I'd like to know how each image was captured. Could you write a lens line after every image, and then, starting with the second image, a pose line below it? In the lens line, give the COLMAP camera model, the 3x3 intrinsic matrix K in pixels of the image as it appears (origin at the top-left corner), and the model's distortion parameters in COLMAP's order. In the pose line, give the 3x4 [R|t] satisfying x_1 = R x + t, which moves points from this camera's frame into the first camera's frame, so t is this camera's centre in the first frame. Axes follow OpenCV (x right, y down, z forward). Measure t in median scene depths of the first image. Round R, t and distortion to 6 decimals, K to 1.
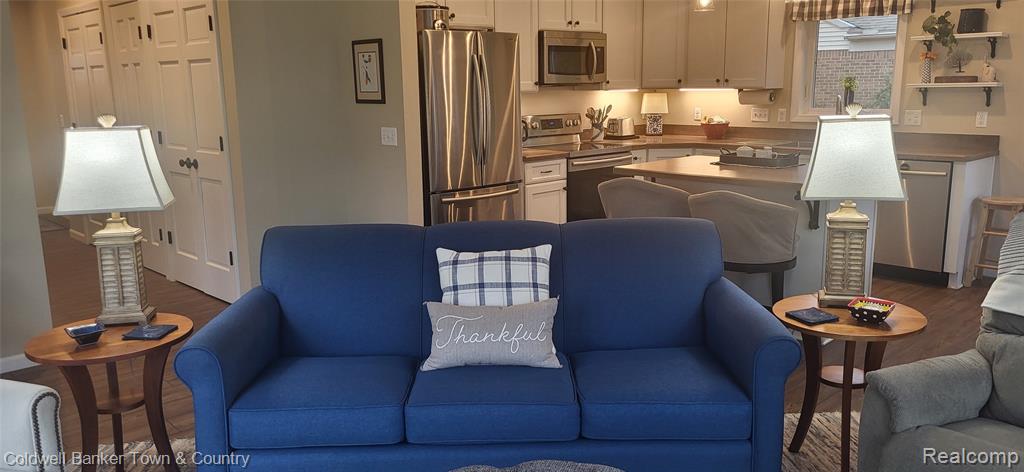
lens RADIAL K [[792.7, 0, 532.0], [0, 792.7, 239.9], [0, 0, 1]] dist [0.046591, -0.020319]
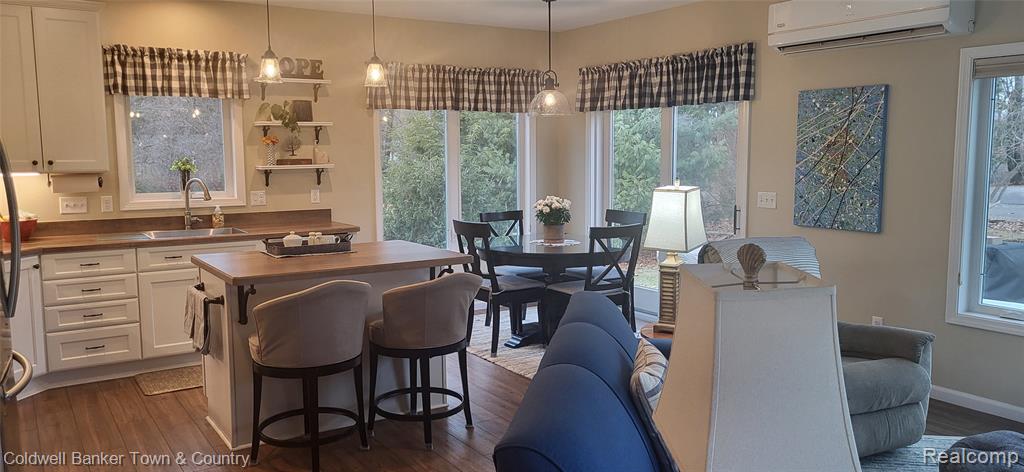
lens RADIAL K [[792.7, 0, 508.9], [0, 792.7, 236.1], [0, 0, 1]] dist [0.046591, -0.020319]
pose [[0.198458, -0.095922, 0.975404, -0.477733], [0.195973, 0.978986, 0.056401, -0.101310], [-0.960317, 0.179960, 0.213086, 0.489062]]
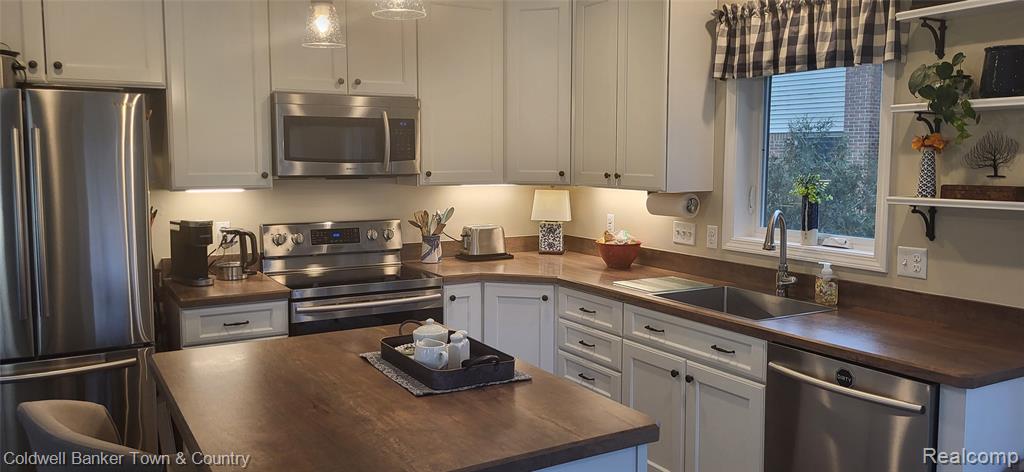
lens RADIAL K [[792.7, 0, 533.8], [0, 792.7, 215.9], [0, 0, 1]] dist [0.046591, -0.020319]
pose [[0.970414, 0.034290, -0.238999, 0.372052], [-0.062261, 0.991926, -0.110486, -0.113350], [0.233281, 0.122097, 0.964714, 0.465540]]
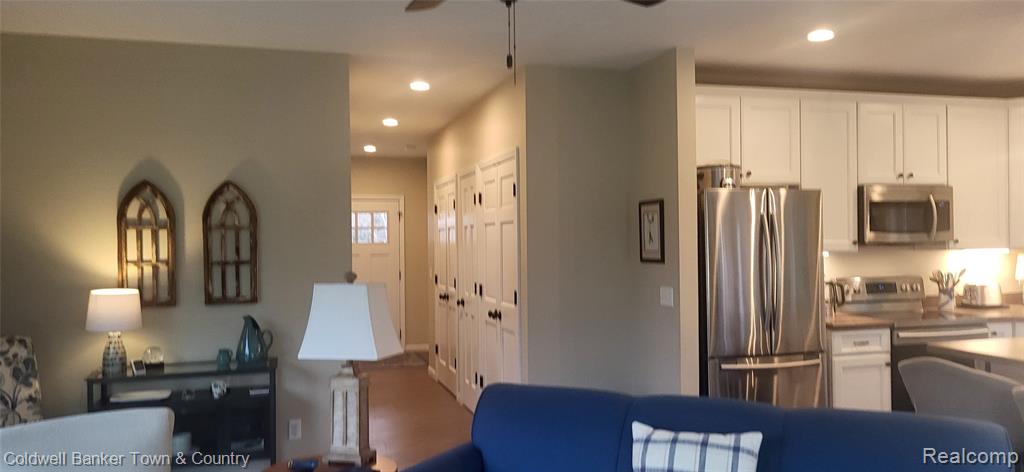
lens RADIAL K [[792.7, 0, 521.0], [0, 792.7, 239.7], [0, 0, 1]] dist [0.046591, -0.020319]
pose [[0.879916, 0.003157, -0.475119, 0.104917], [-0.093631, 0.981521, -0.166881, -0.016076], [0.465813, 0.191327, 0.863952, 0.052025]]
